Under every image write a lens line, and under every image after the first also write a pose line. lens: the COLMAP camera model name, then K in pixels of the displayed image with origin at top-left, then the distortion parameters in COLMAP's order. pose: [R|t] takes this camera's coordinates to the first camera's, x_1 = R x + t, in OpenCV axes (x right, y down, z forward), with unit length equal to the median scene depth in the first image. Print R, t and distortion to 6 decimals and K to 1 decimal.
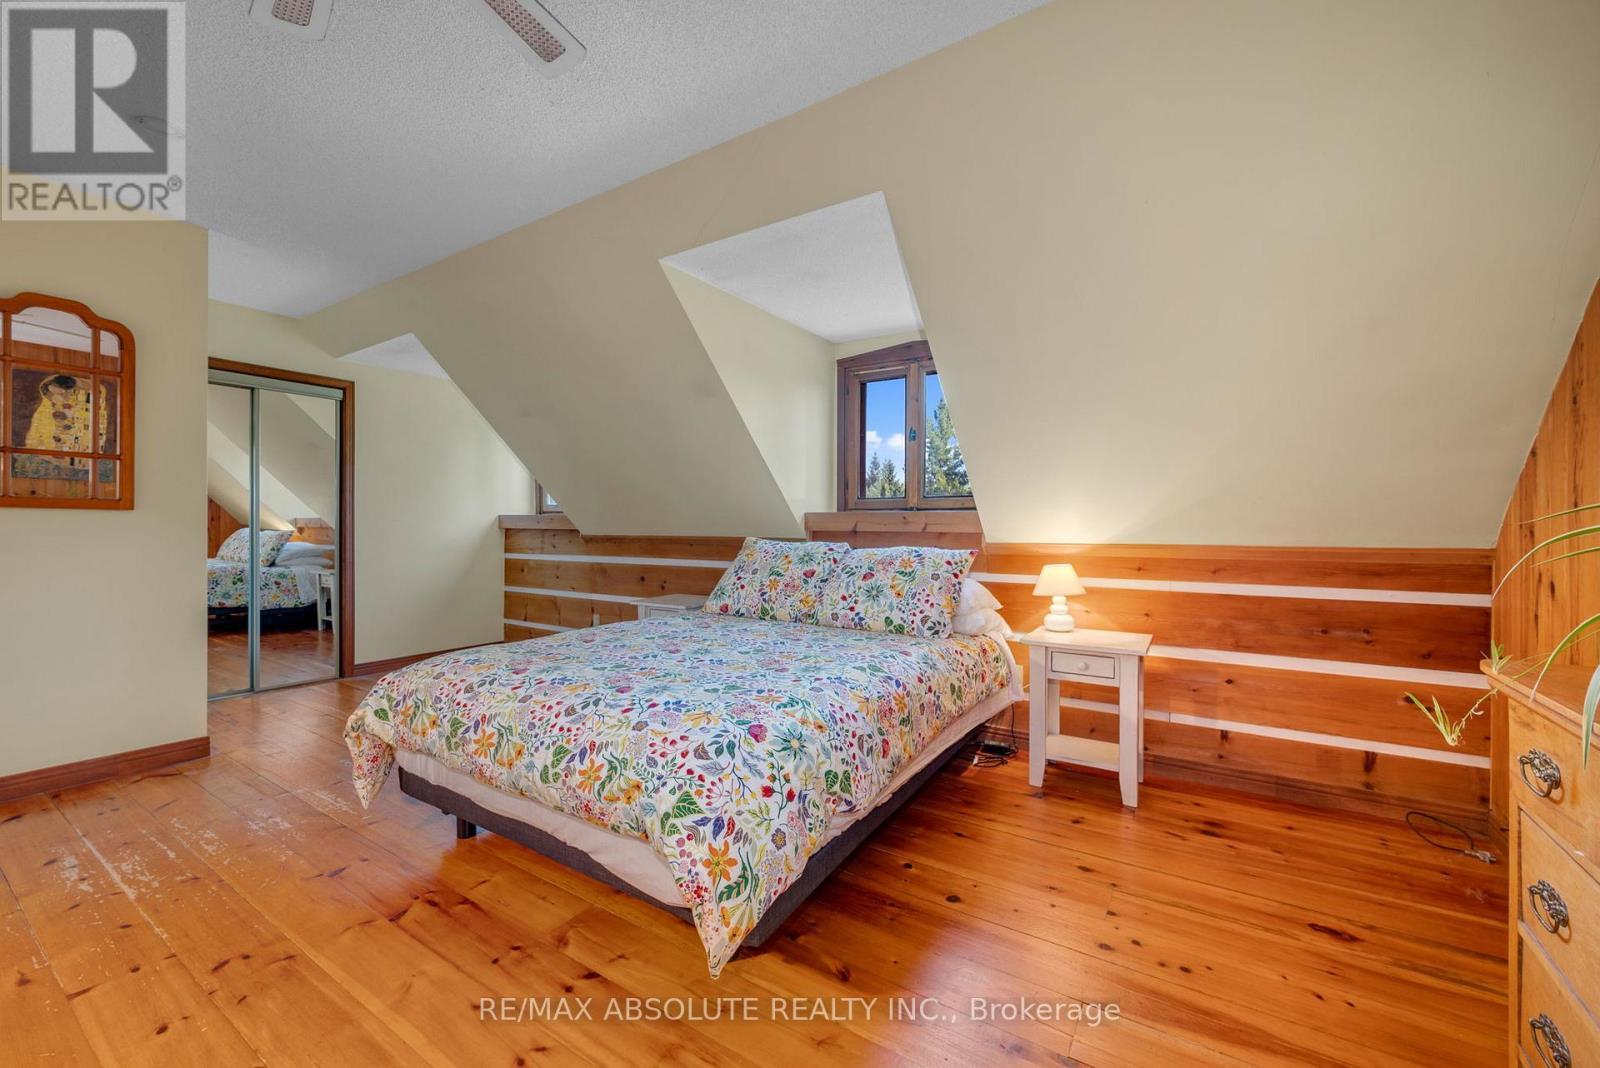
lens RADIAL K [[632.0, 0, 801.9], [0, 632.0, 533.1], [0, 0, 1]] dist [-0.001478, 0.000008]
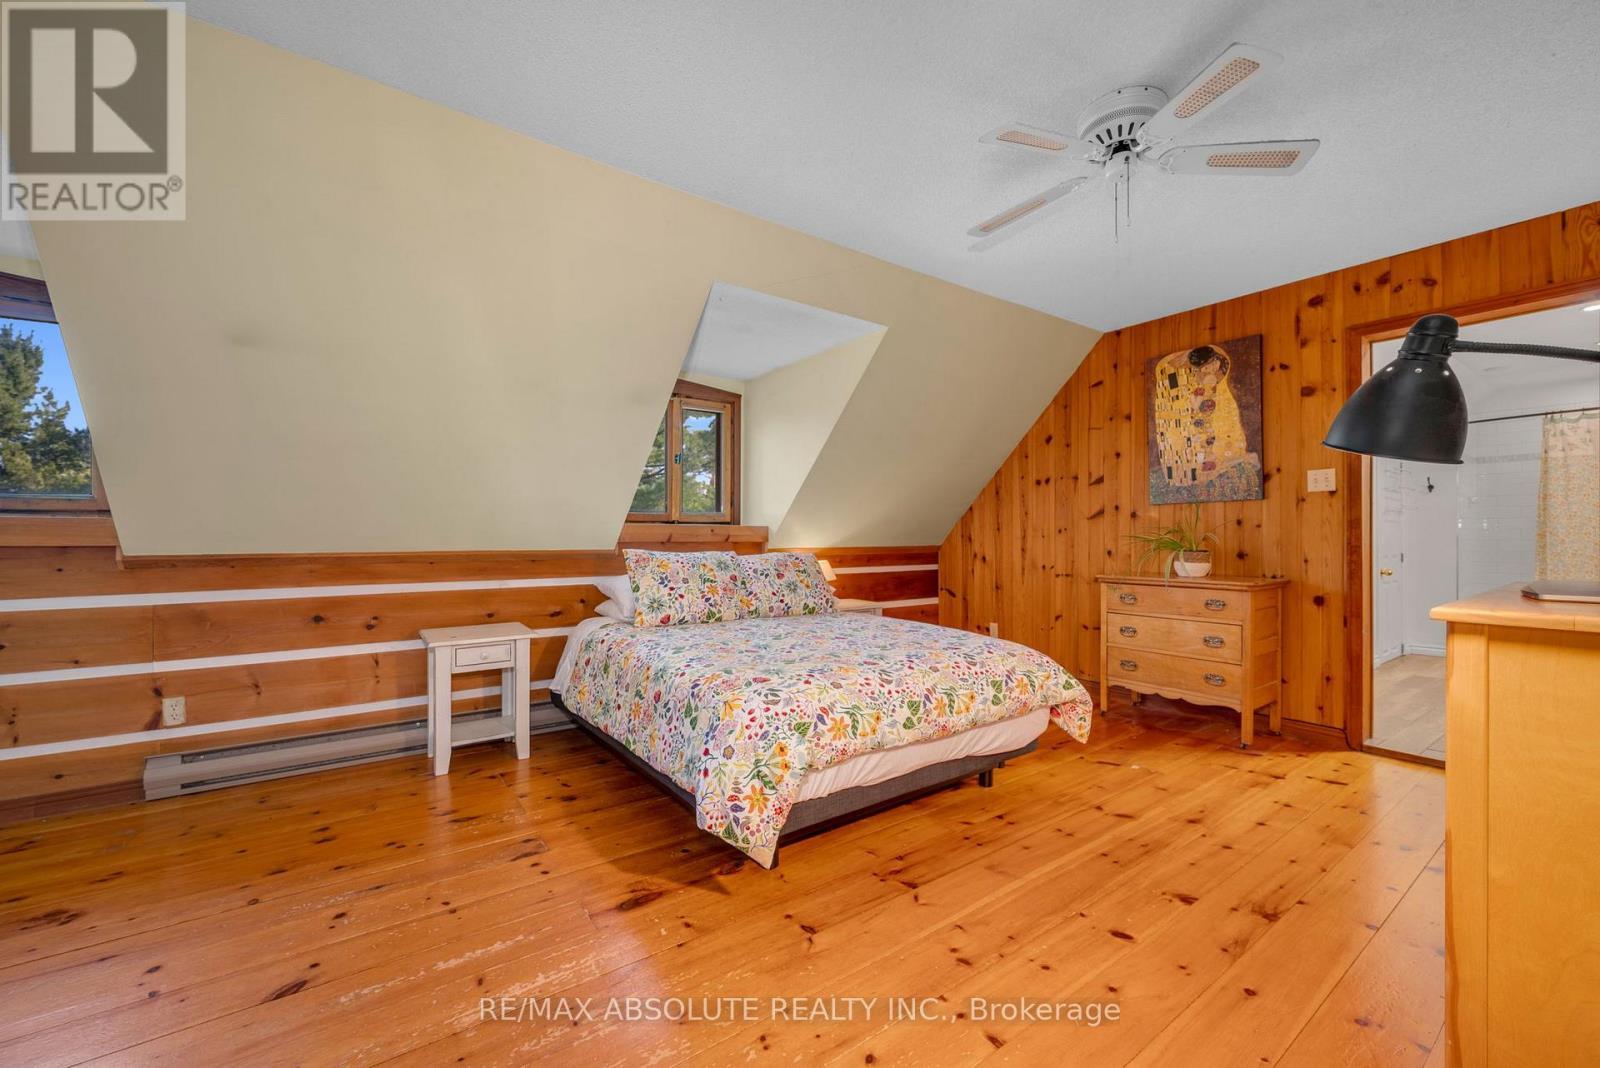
lens RADIAL K [[632.0, 0, 805.0], [0, 632.0, 534.7], [0, 0, 1]] dist [-0.001478, 0.000008]
pose [[0.364314, -0.001625, 0.931275, -1.119001], [0.011024, 0.999936, -0.002568, -0.013033], [-0.931211, 0.011202, 0.364308, 0.481014]]
